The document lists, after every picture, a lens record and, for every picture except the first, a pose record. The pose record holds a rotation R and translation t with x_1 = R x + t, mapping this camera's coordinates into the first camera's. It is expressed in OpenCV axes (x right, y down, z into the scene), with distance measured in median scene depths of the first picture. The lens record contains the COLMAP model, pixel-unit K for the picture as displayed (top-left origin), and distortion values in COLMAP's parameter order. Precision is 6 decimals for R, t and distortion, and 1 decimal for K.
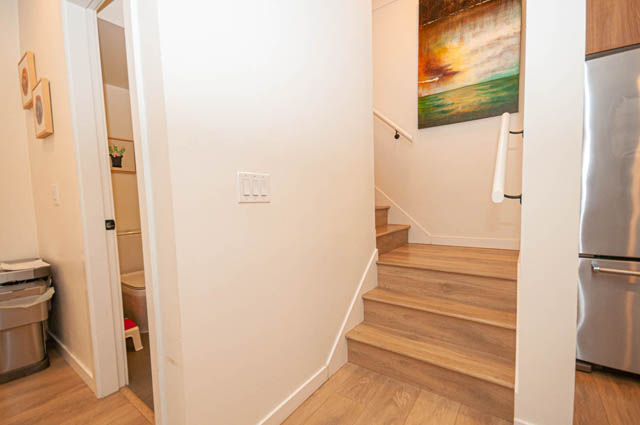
lens RADIAL K [[278.3, 0, 308.7], [0, 278.3, 222.5], [0, 0, 1]] dist [0.015234, -0.006457]
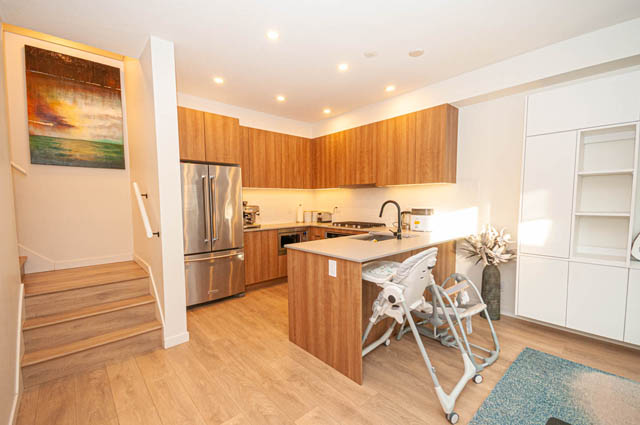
lens RADIAL K [[278.3, 0, 328.7], [0, 278.3, 218.0], [0, 0, 1]] dist [0.015234, -0.006457]
pose [[0.181262, -0.031689, 0.982924, -0.523068], [0.080814, 0.996580, 0.017226, -0.069016], [-0.980109, 0.076311, 0.183203, -0.317845]]
